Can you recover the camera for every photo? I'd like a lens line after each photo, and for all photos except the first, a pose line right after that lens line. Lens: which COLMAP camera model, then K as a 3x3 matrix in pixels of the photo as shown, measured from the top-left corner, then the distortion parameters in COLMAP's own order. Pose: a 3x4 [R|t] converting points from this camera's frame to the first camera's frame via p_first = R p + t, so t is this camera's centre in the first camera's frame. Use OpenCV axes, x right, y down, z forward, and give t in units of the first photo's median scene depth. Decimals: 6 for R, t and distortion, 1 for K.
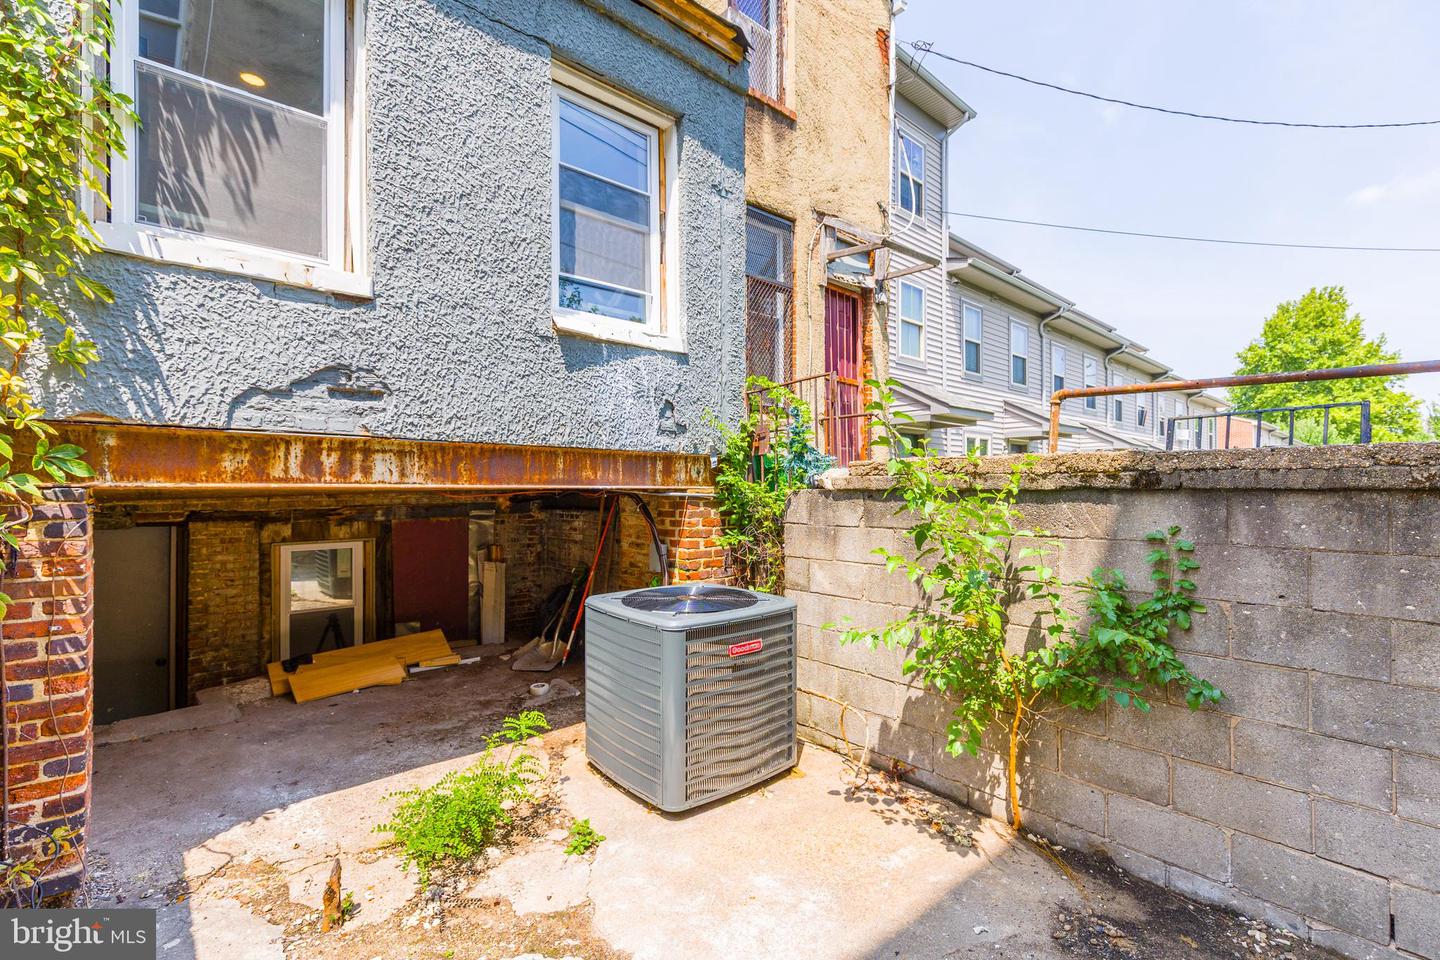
lens RADIAL K [[648.1, 0, 729.4], [0, 648.1, 488.5], [0, 0, 1]] dist [0.007838, -0.000953]
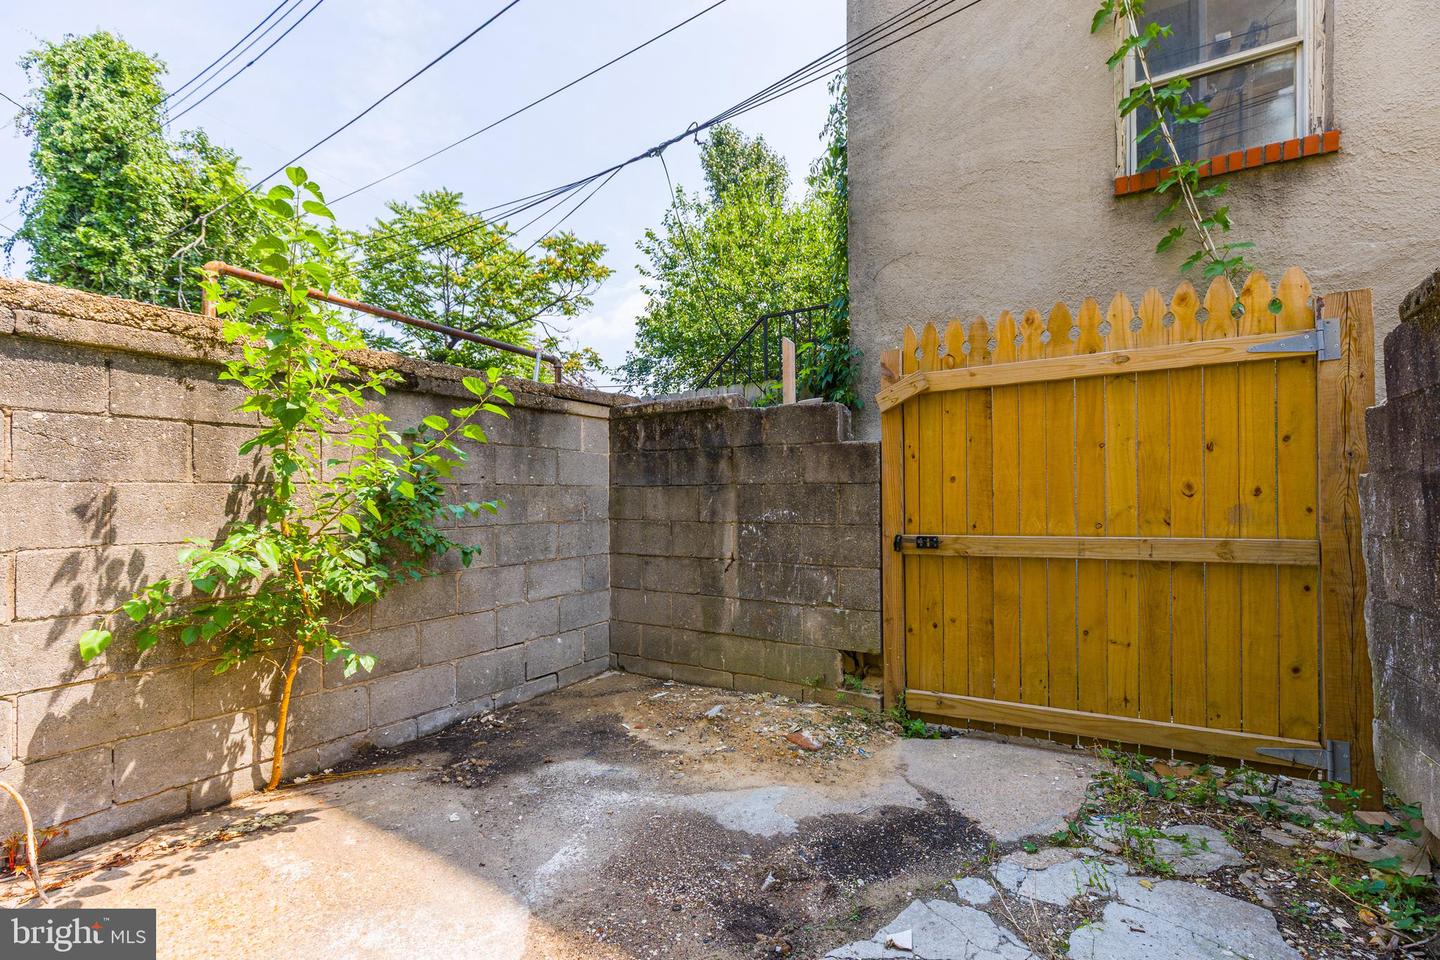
lens RADIAL K [[648.1, 0, 729.4], [0, 648.1, 488.5], [0, 0, 1]] dist [0.007838, -0.000953]
pose [[-0.296742, 0.011373, 0.954890, -0.593824], [0.004481, 0.999935, -0.010517, 0.186857], [-0.954947, 0.001158, -0.296774, 0.812986]]
